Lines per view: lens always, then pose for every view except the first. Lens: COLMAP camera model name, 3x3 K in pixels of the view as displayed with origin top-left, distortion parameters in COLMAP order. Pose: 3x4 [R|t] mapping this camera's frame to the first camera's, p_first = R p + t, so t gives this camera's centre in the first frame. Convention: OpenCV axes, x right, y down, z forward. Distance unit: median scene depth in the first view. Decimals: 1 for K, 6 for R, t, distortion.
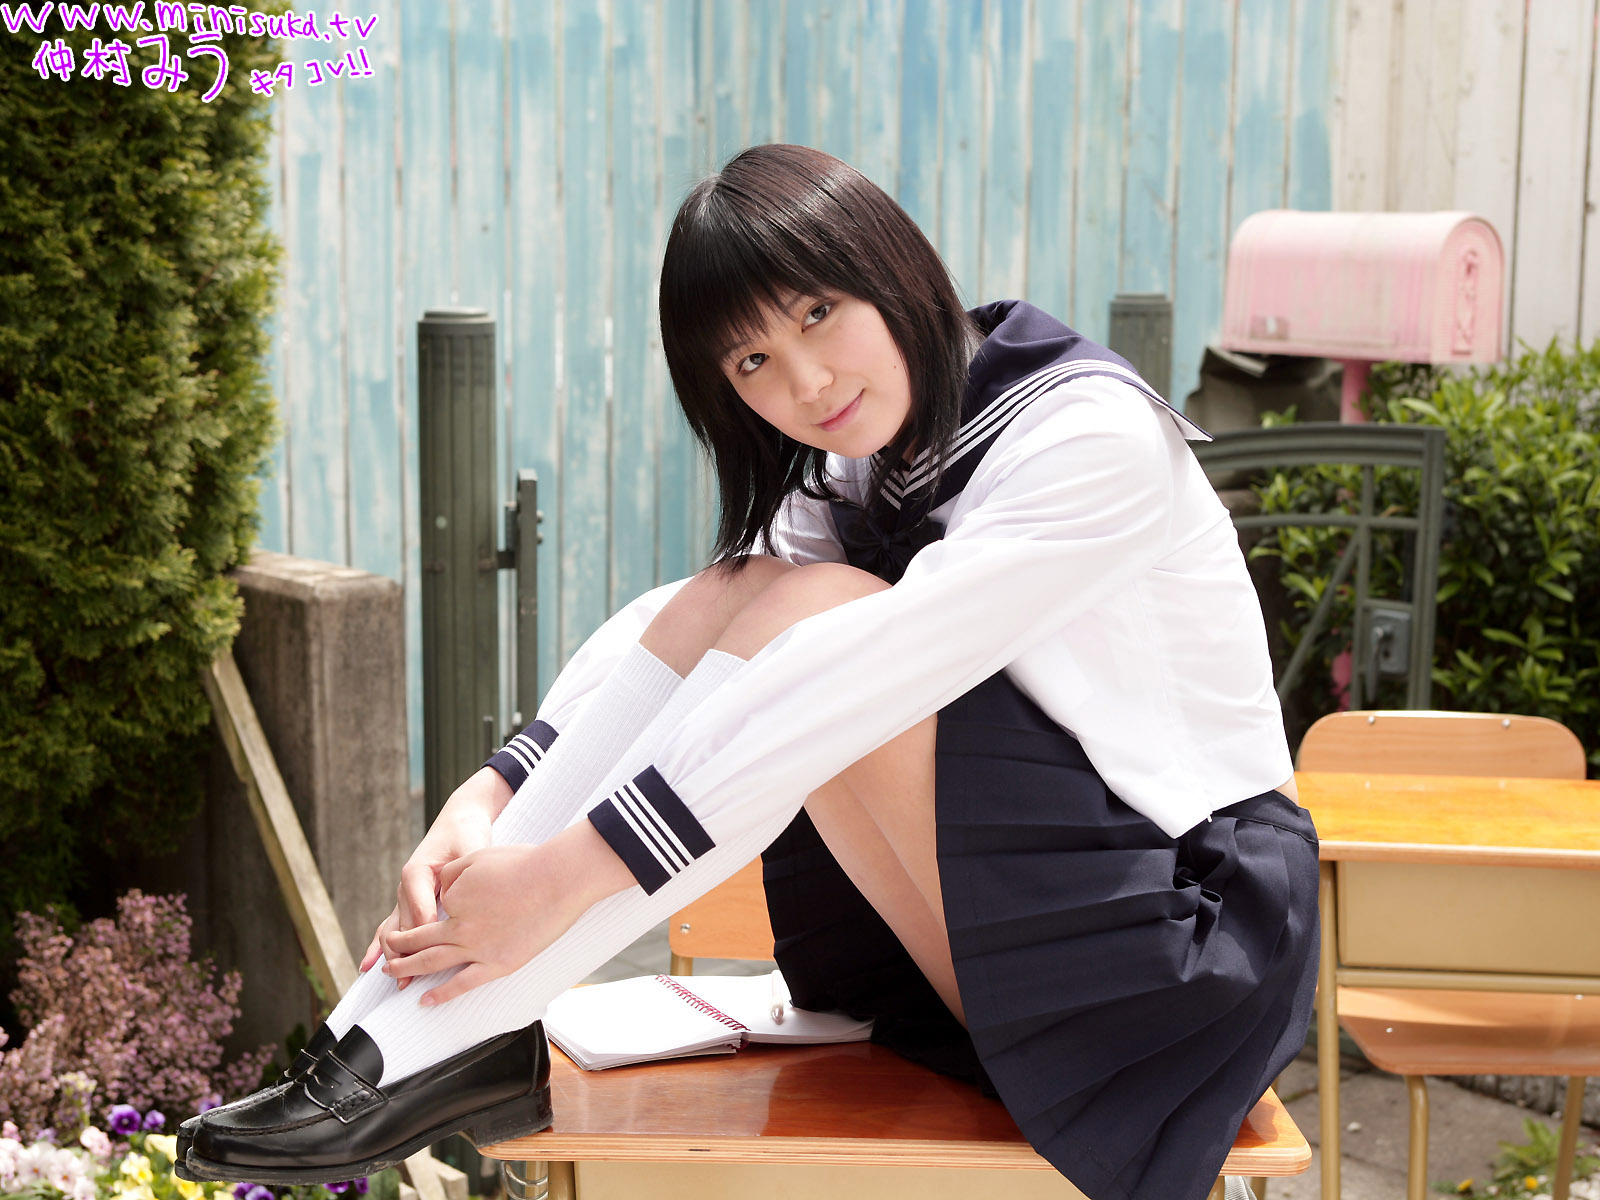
lens RADIAL K [[2366.6, 0, 864.2], [0, 2366.6, 633.0], [0, 0, 1]] dist [0.014816, 0.000000]
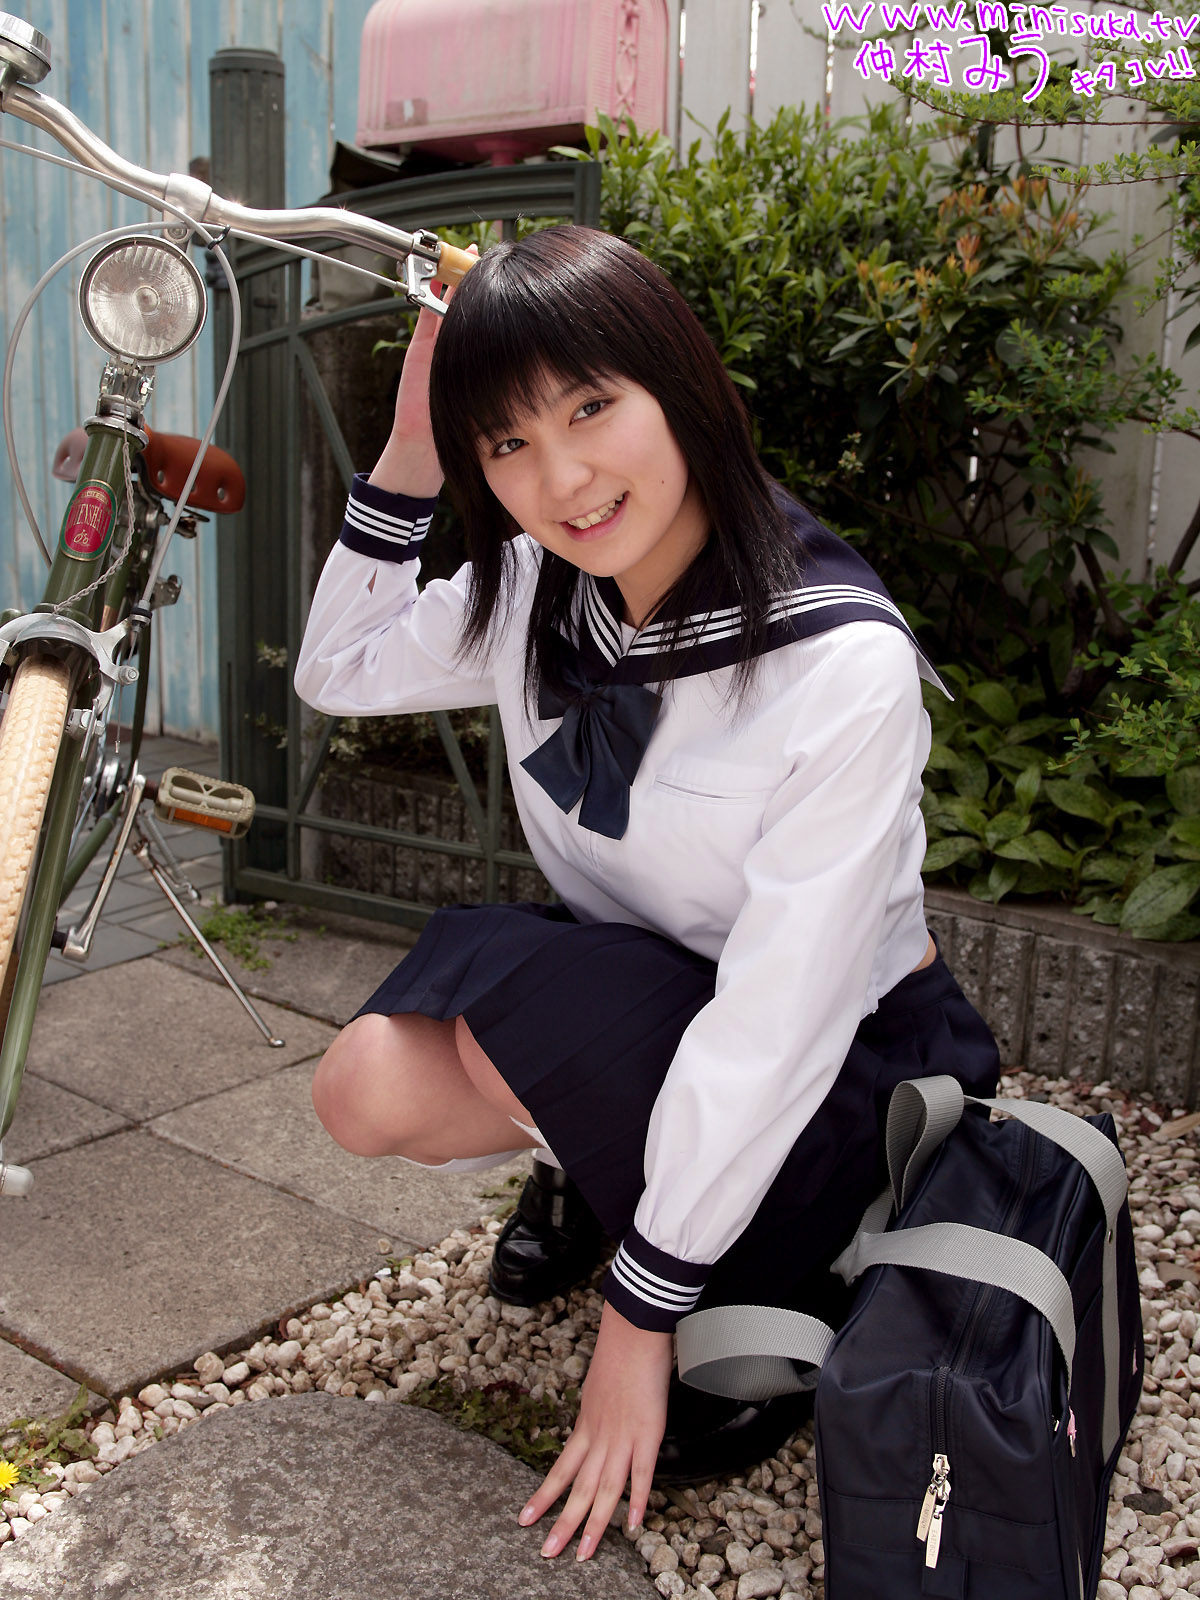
lens RADIAL K [[1547.6, 0, 574.5], [0, 1547.6, 754.4], [0, 0, 1]] dist [-0.036519, 0.000000]
pose [[0.980128, -0.033750, 0.195473, 0.116640], [0.022146, 0.997877, 0.061249, 0.072528], [-0.197125, -0.055703, 0.978795, 0.439057]]
